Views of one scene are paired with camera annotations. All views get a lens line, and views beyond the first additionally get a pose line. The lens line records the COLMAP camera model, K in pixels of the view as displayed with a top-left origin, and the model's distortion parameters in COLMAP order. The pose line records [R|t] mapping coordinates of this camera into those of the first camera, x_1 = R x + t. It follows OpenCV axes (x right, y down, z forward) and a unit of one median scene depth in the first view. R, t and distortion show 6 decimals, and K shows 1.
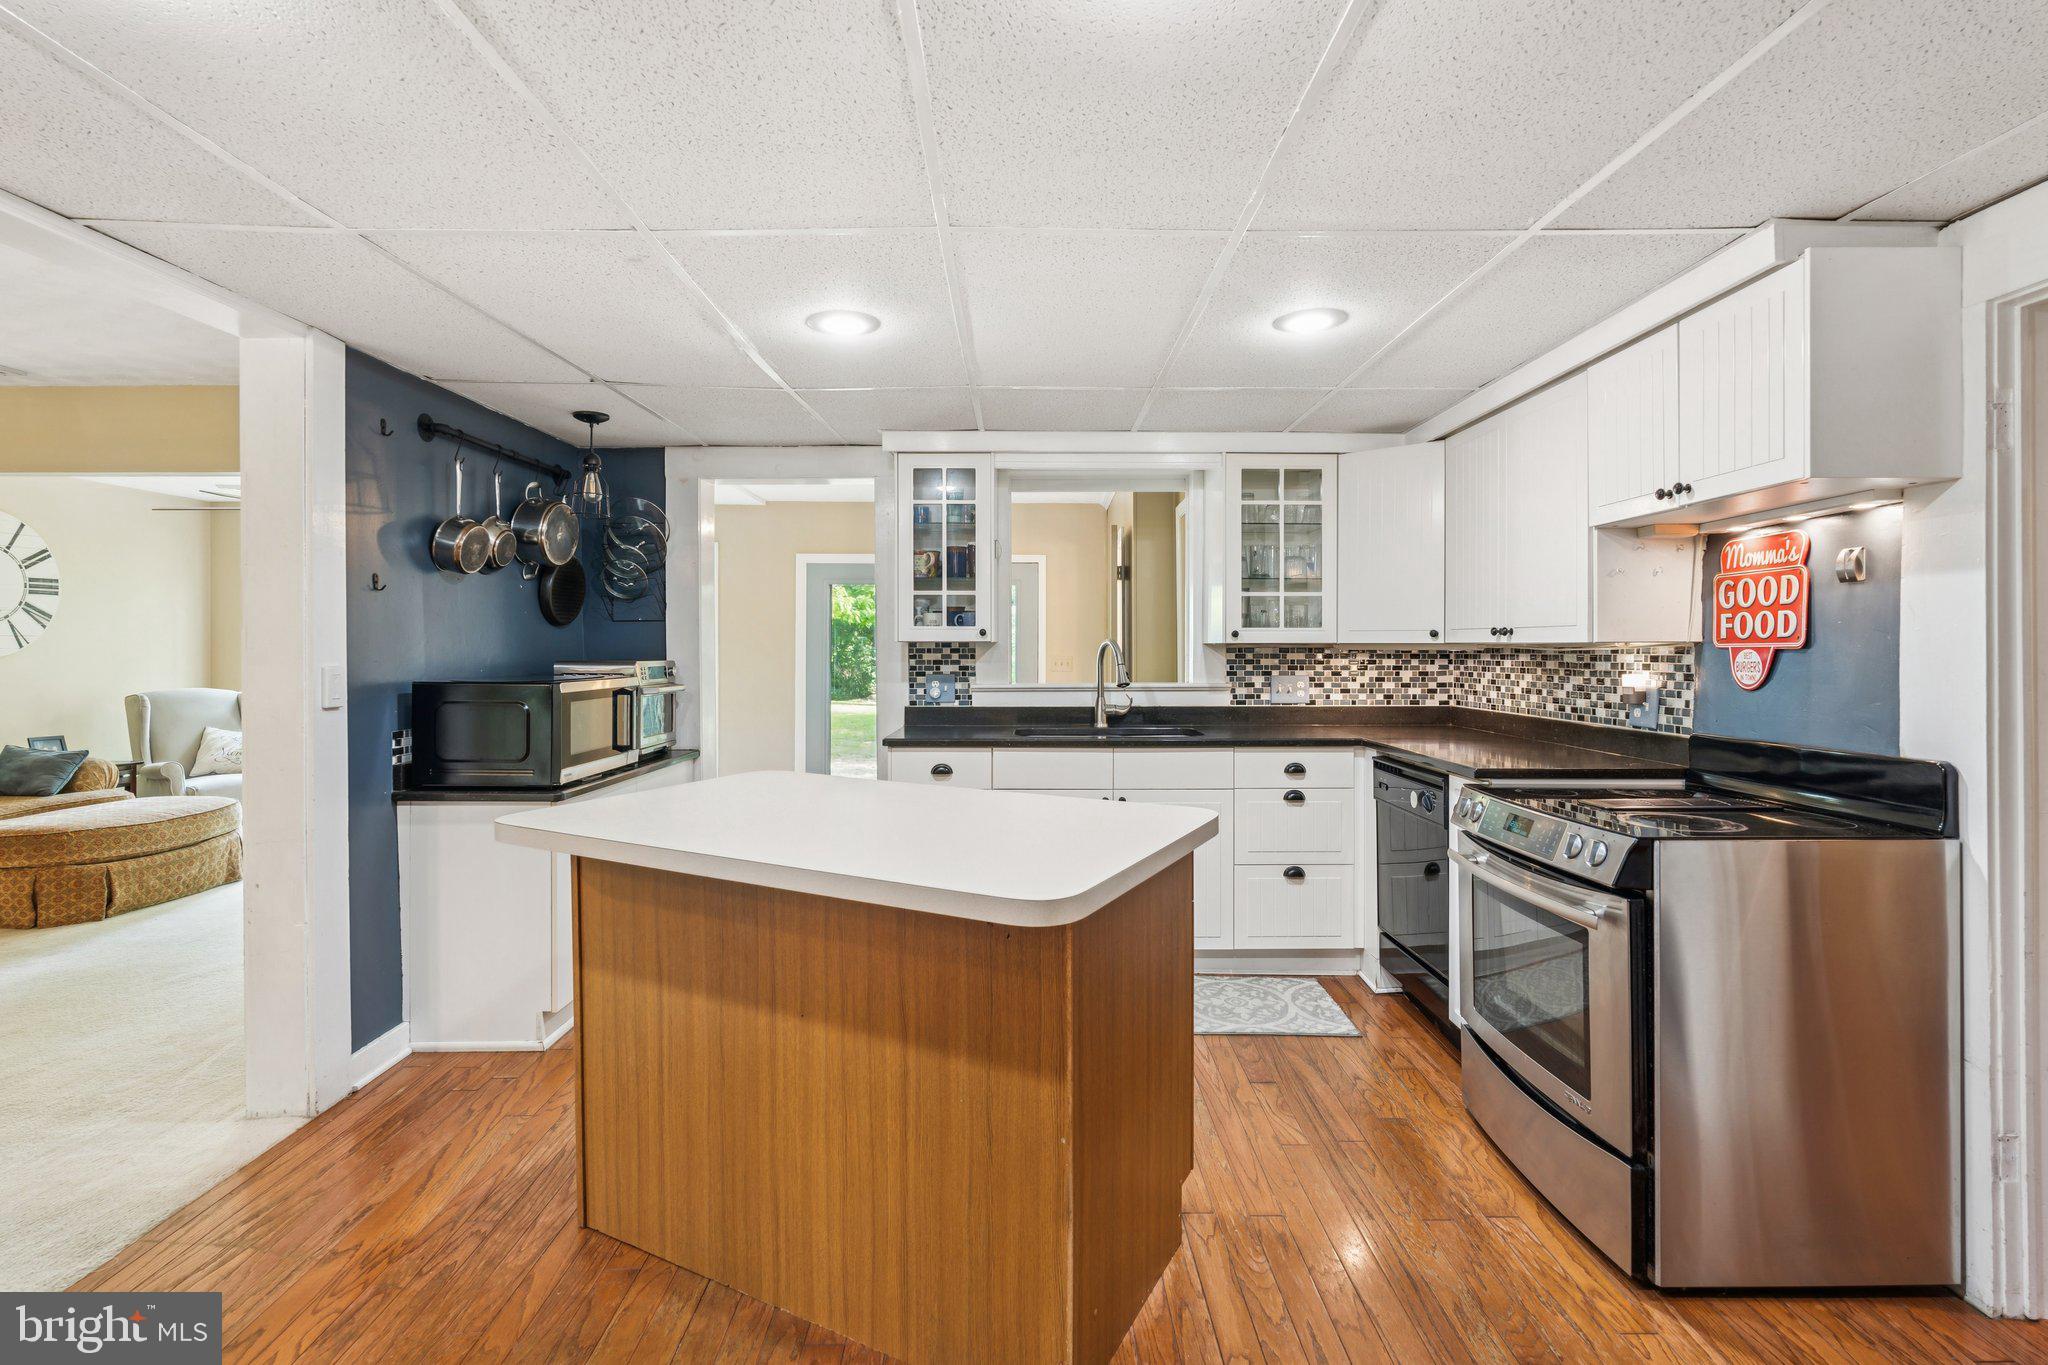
lens RADIAL K [[969.8, 0, 1031.0], [0, 969.8, 649.0], [0, 0, 1]] dist [-0.001537, -0.001089]
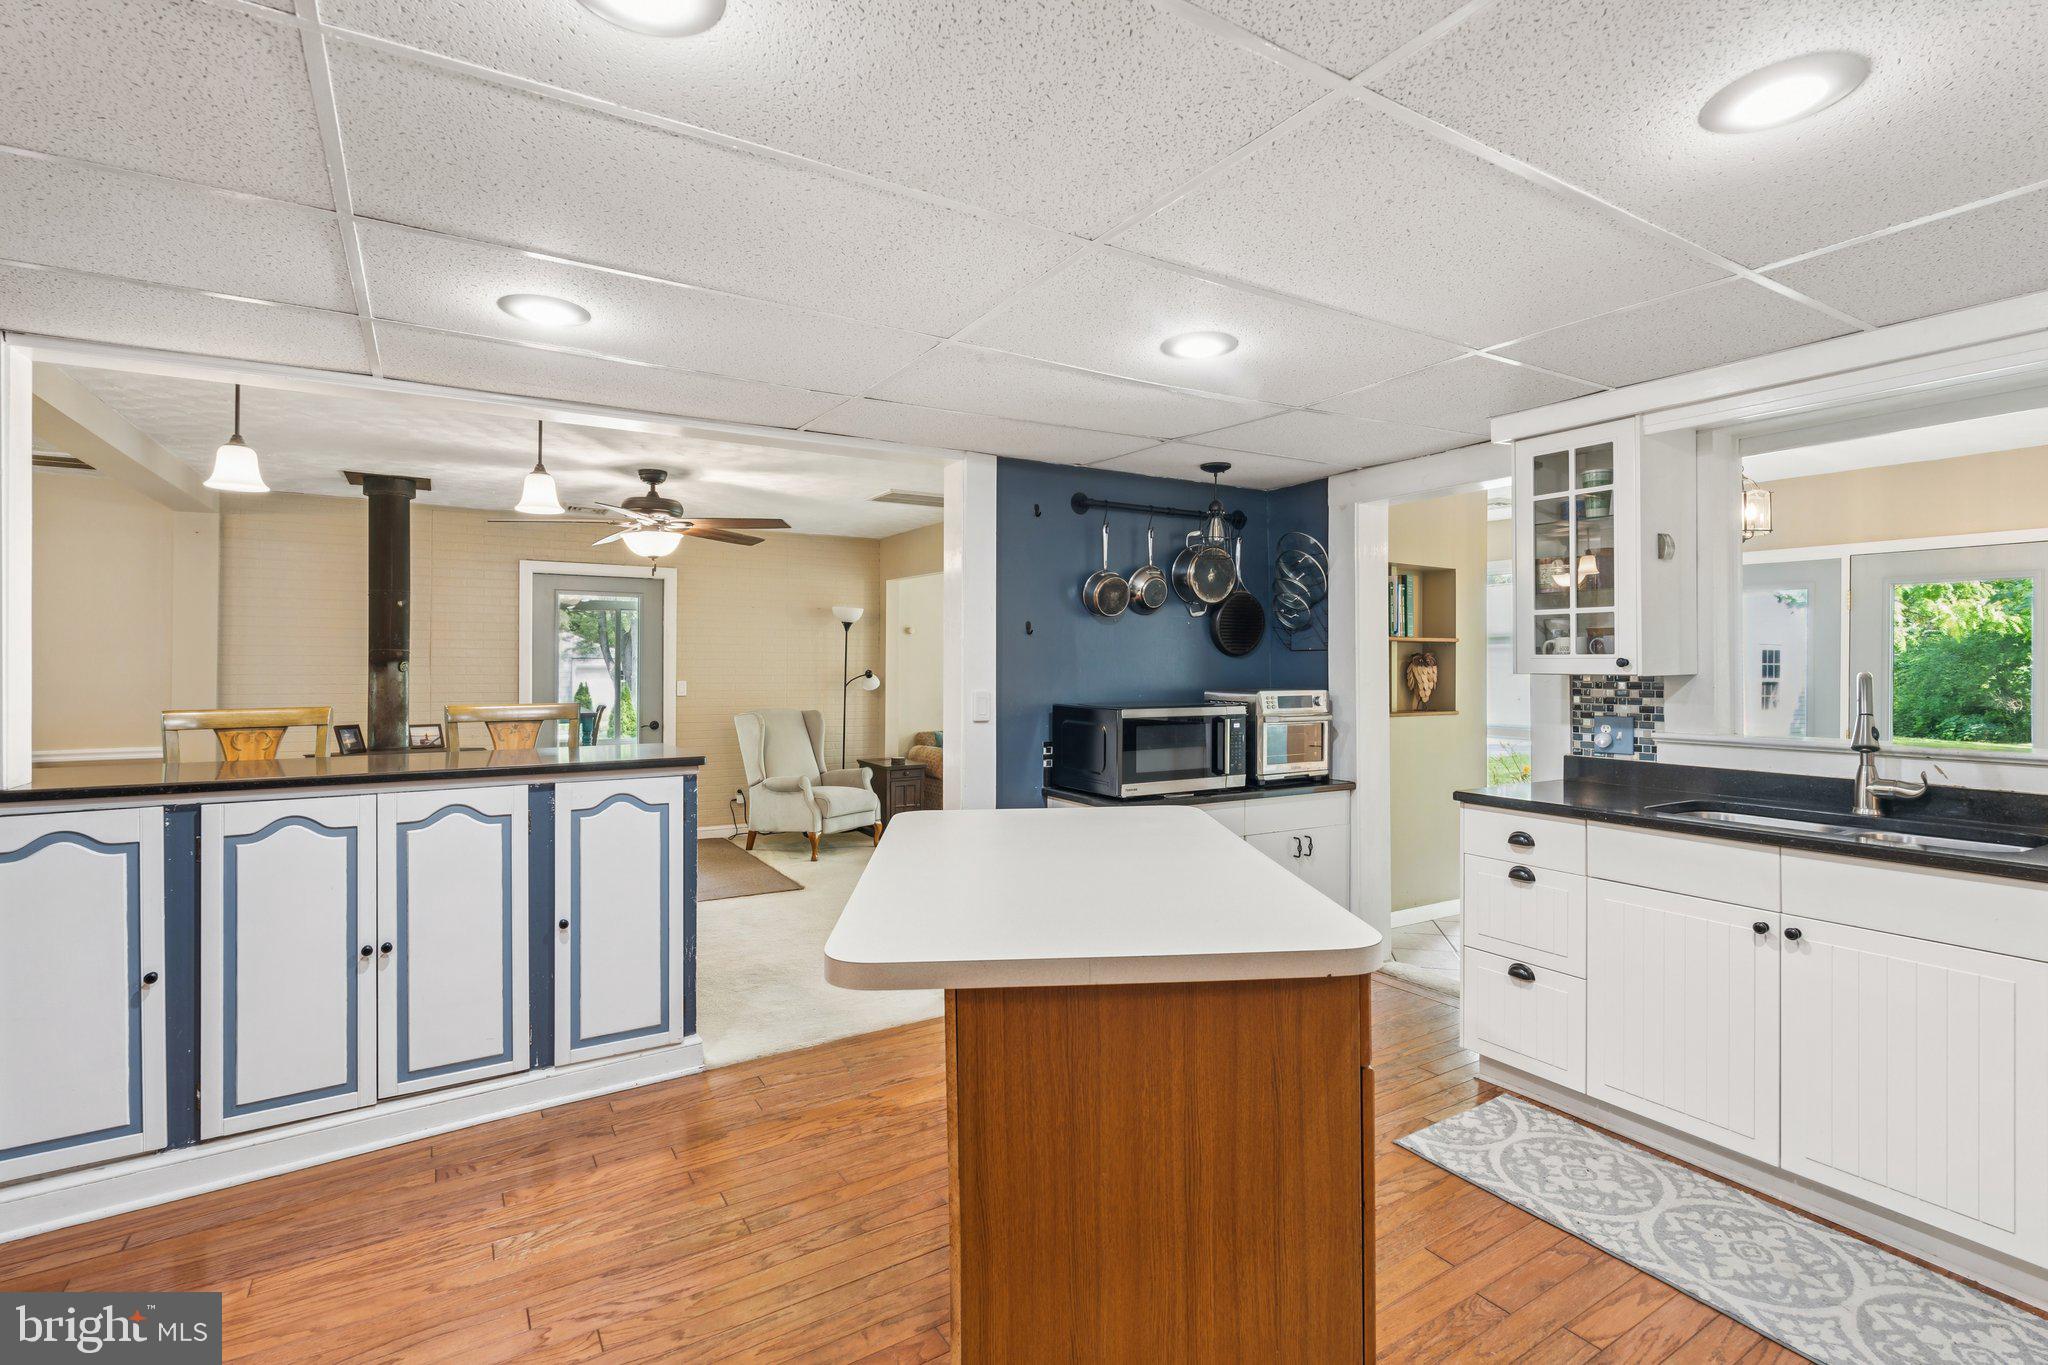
lens RADIAL K [[971.5, 0, 1035.1], [0, 971.5, 661.0], [0, 0, 1]] dist [-0.000266, 0.000164]
pose [[0.517924, -0.000598, -0.855427, 0.407007], [-0.003122, 0.999992, -0.002589, -0.017756], [0.855421, 0.004012, 0.517918, 0.276236]]
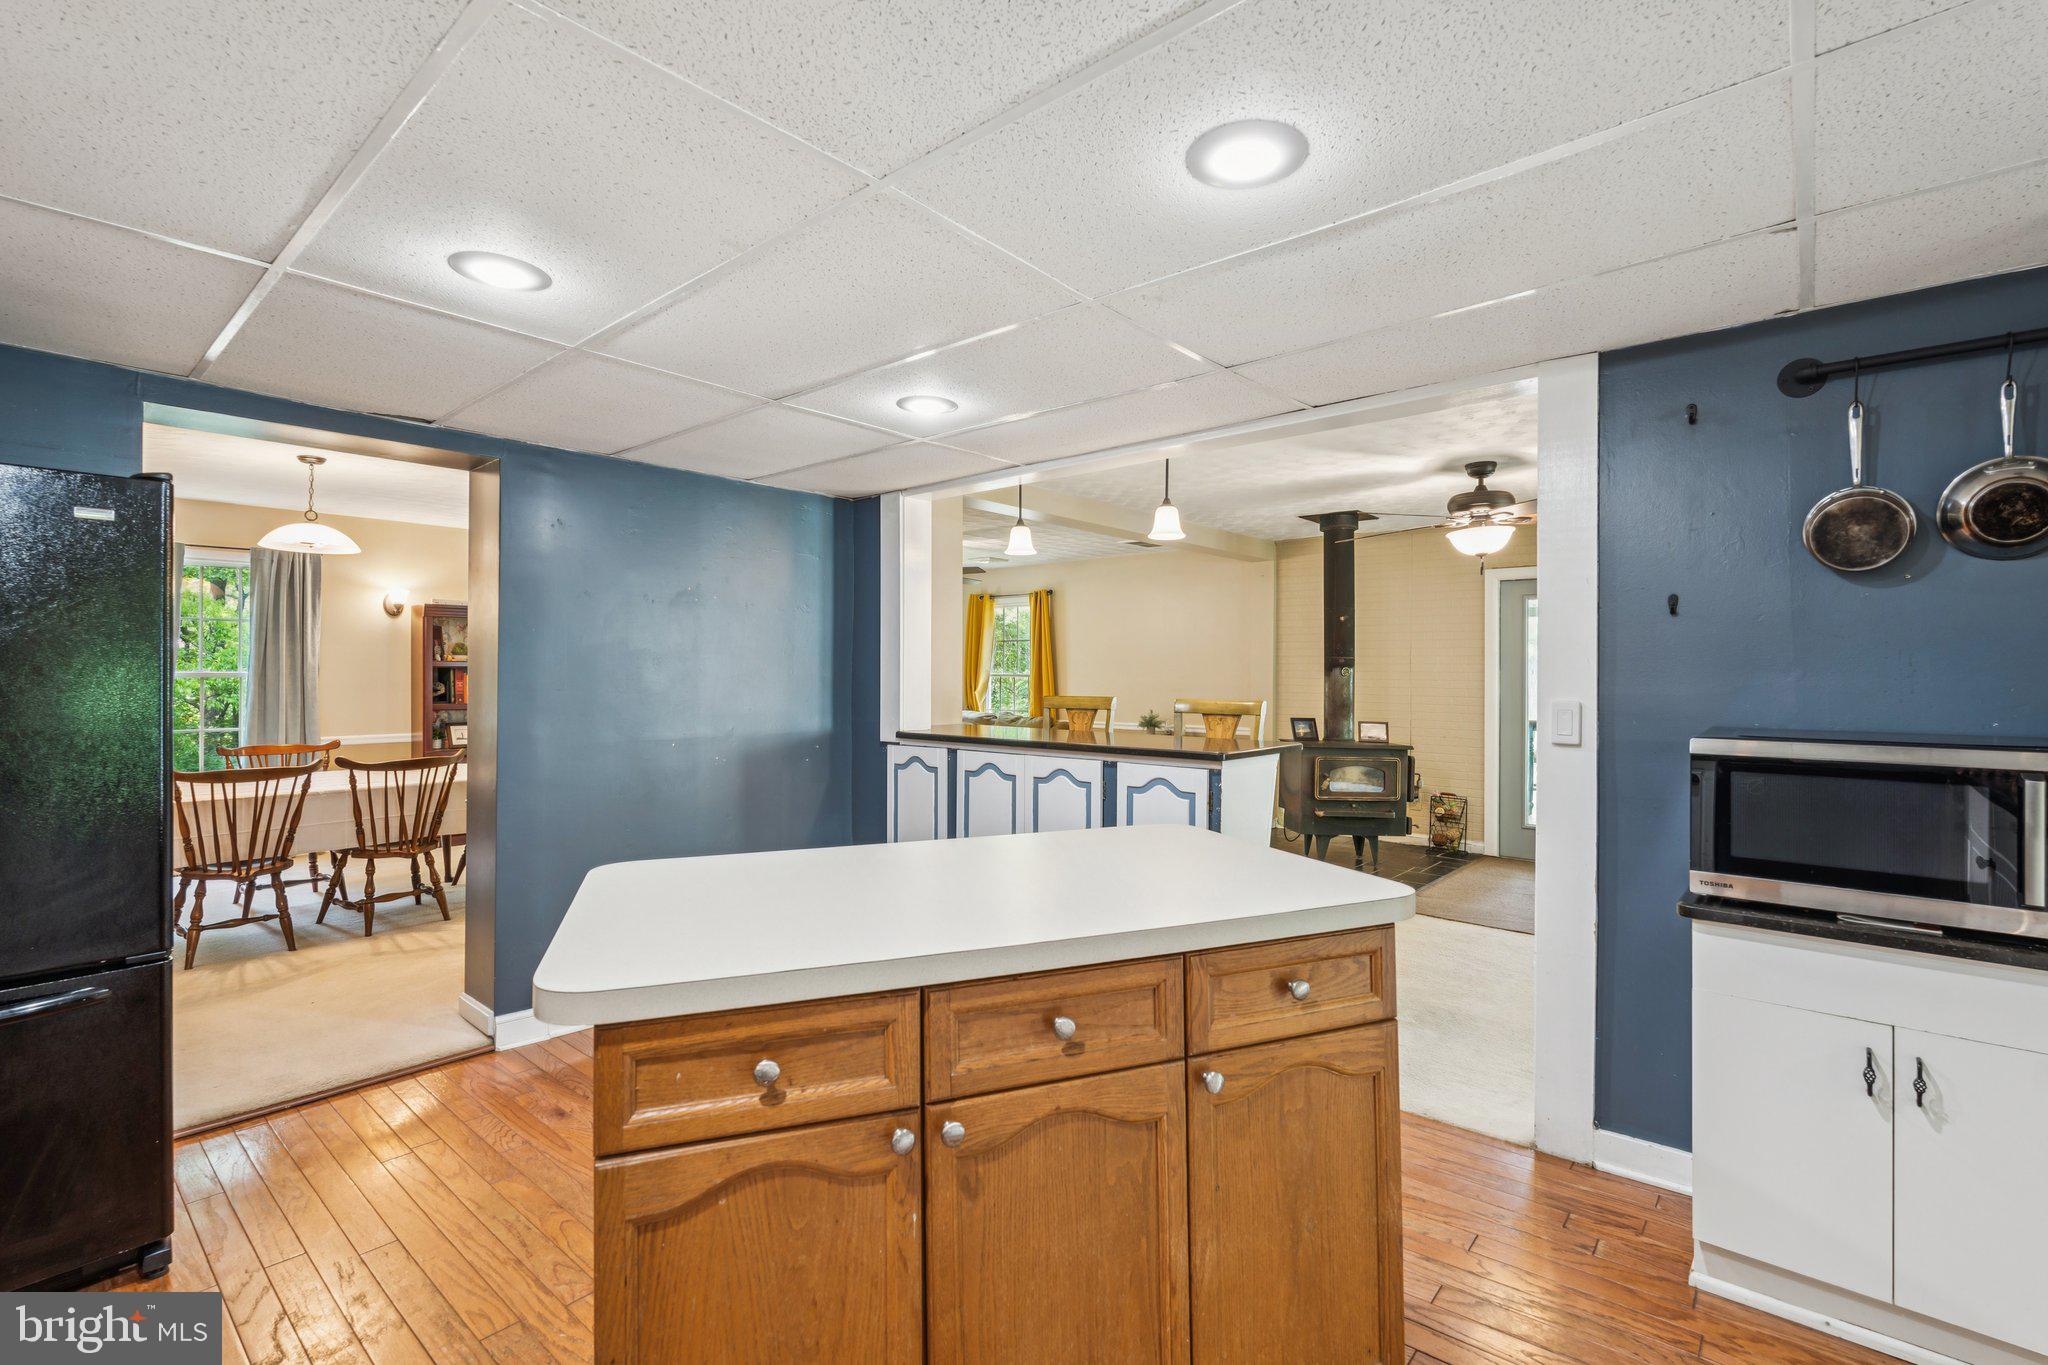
lens RADIAL K [[913.9, 0, 1023.5], [0, 913.9, 664.3], [0, 0, 1]] dist [-0.001198, -0.000794]
pose [[-0.664836, -0.007211, -0.746955, 0.248810], [-0.003251, 0.999972, -0.006761, -0.008429], [0.746982, -0.002067, -0.664841, 0.960875]]
